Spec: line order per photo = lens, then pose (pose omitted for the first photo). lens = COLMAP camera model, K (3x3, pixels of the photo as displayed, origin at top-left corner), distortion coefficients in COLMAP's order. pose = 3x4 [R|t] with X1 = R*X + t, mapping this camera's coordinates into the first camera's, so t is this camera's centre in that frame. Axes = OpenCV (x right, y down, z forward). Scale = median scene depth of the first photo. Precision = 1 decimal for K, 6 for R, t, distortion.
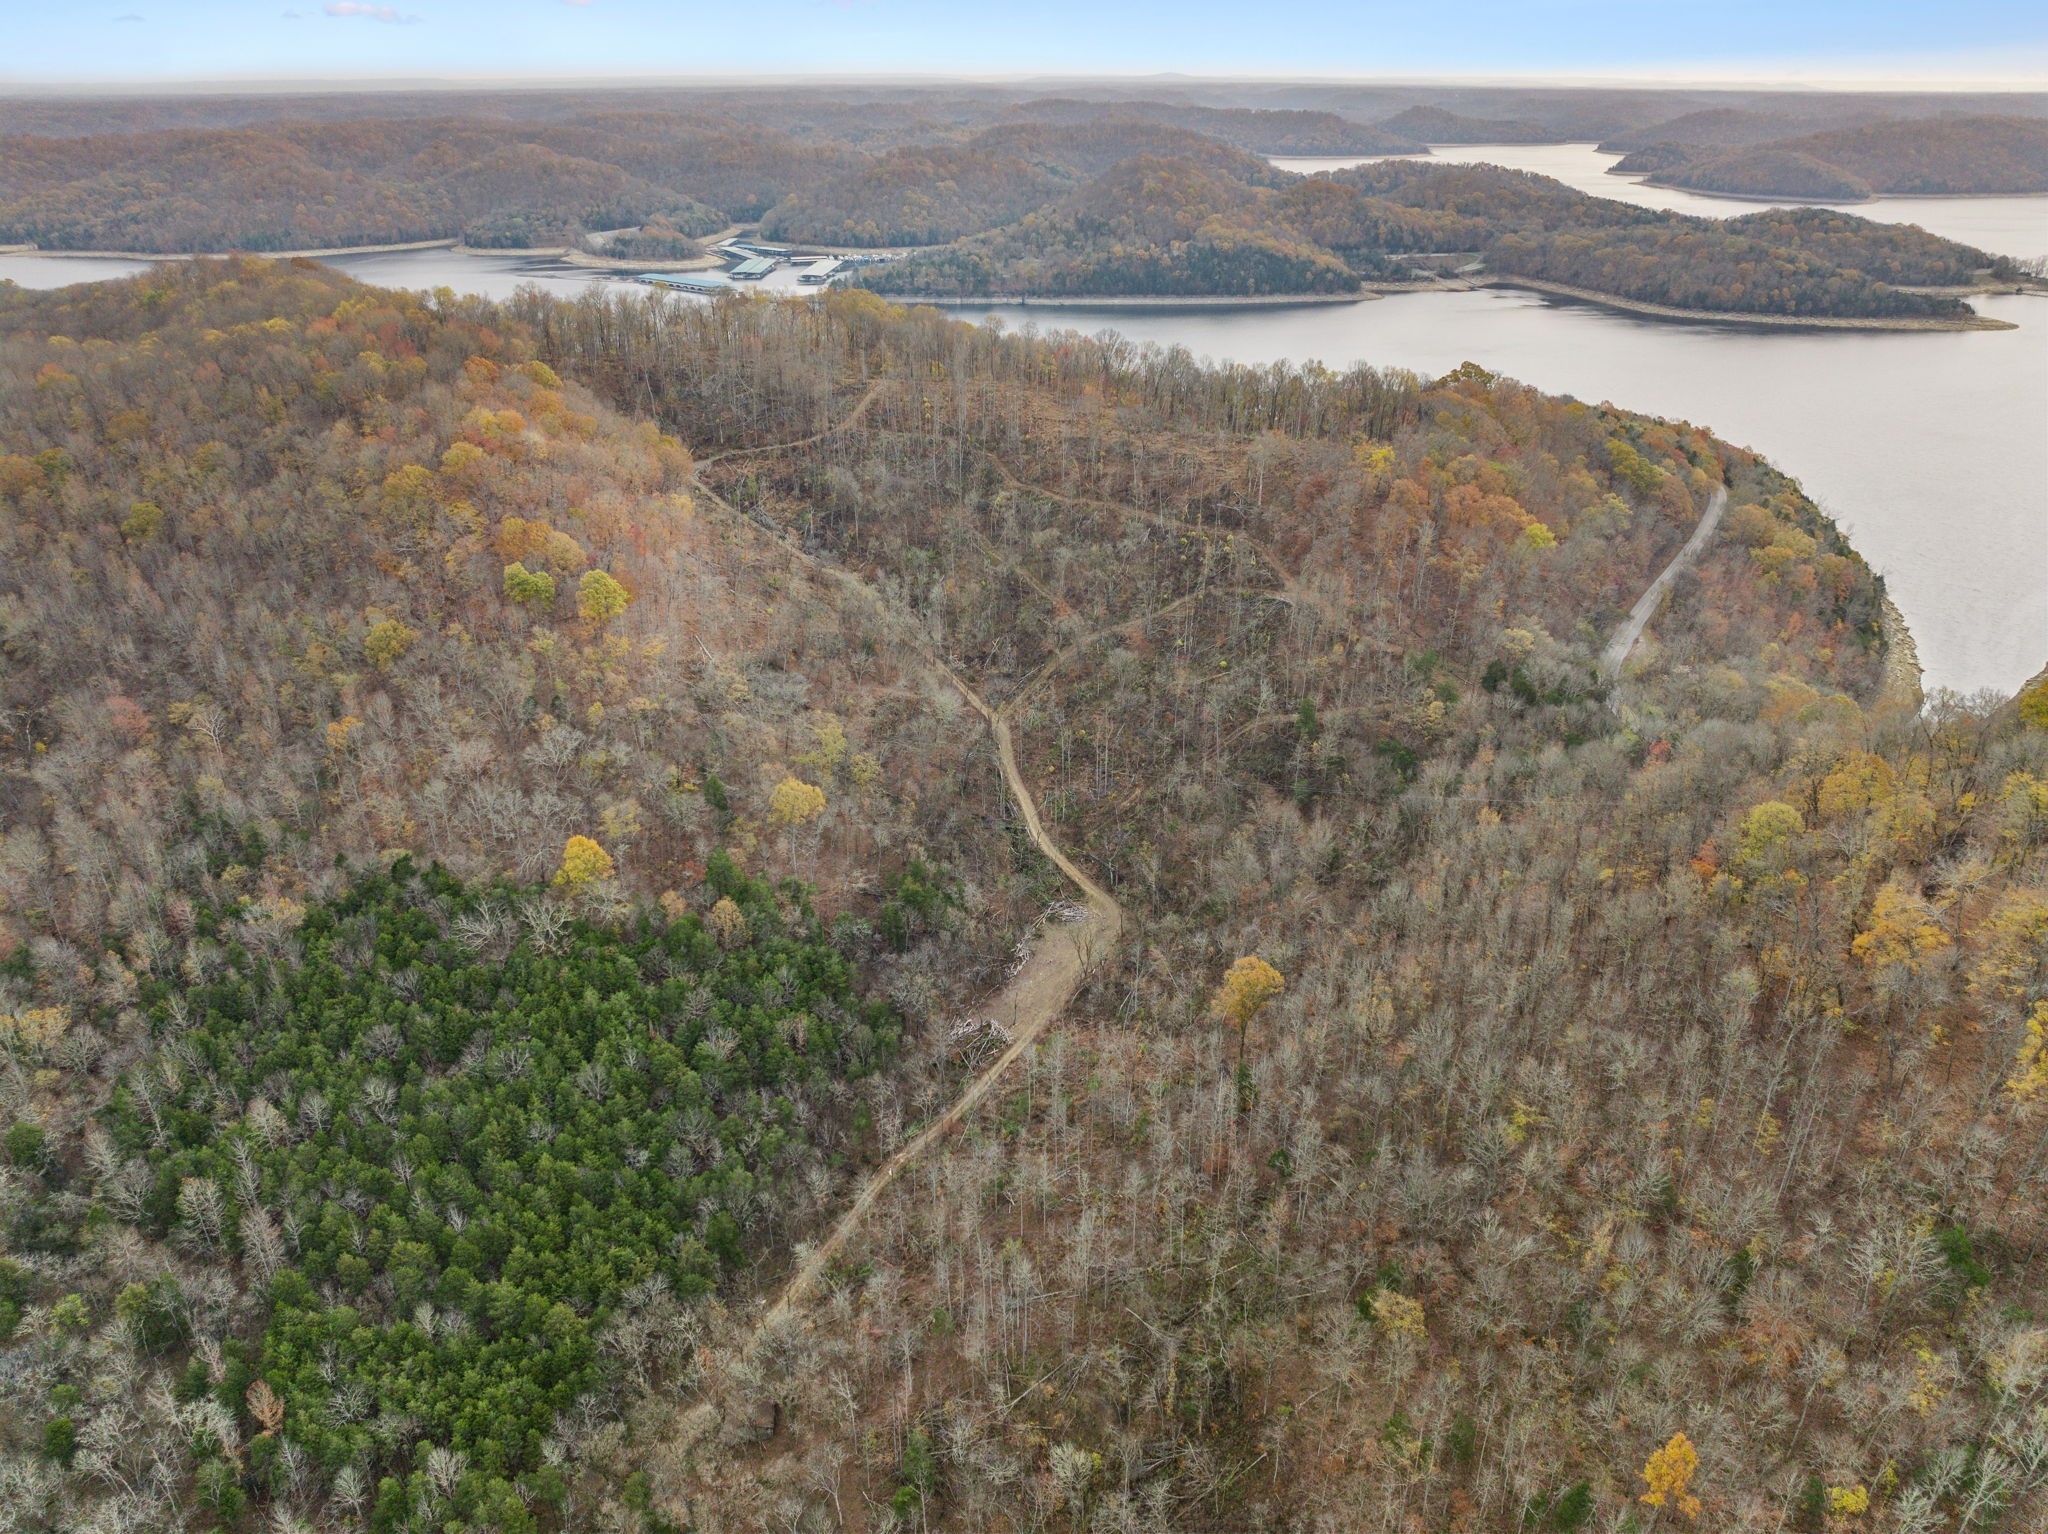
lens RADIAL K [[1446.0, 0, 1023.1], [0, 1446.0, 771.6], [0, 0, 1]] dist [-0.058120, 0.030886]
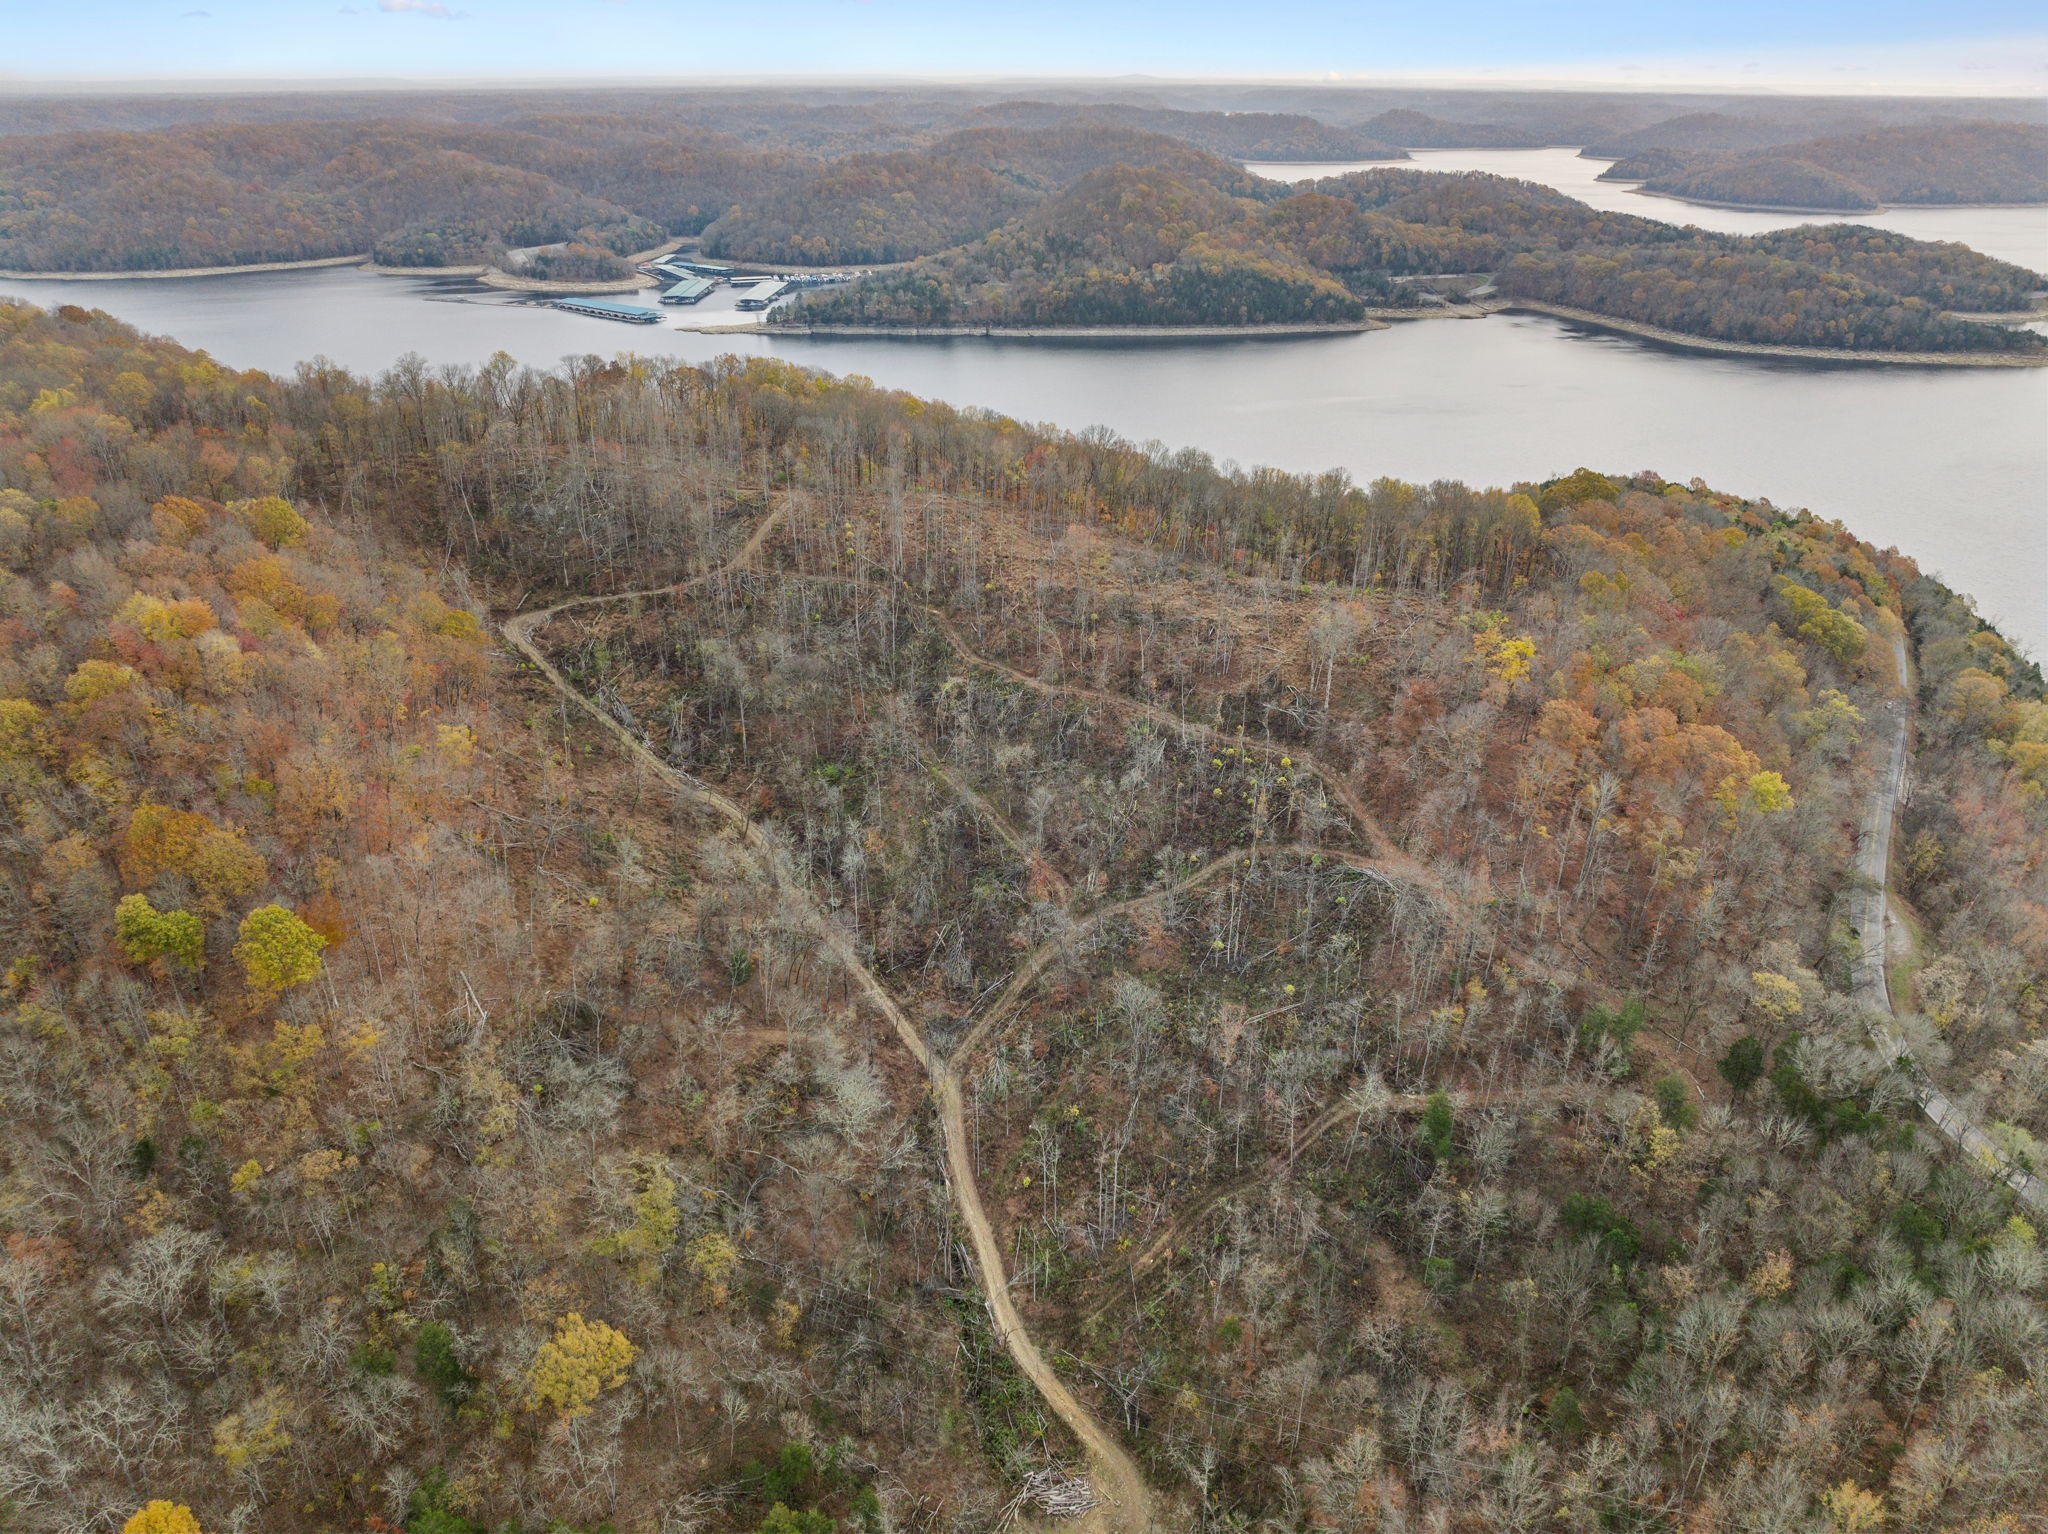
lens RADIAL K [[1446.0, 0, 1023.1], [0, 1446.0, 771.6], [0, 0, 1]] dist [-0.058120, 0.030886]
pose [[0.999765, -0.006486, 0.020687, 0.001925], [0.006504, 0.999979, -0.000767, -0.054699], [-0.020681, 0.000901, 0.999786, 0.111814]]
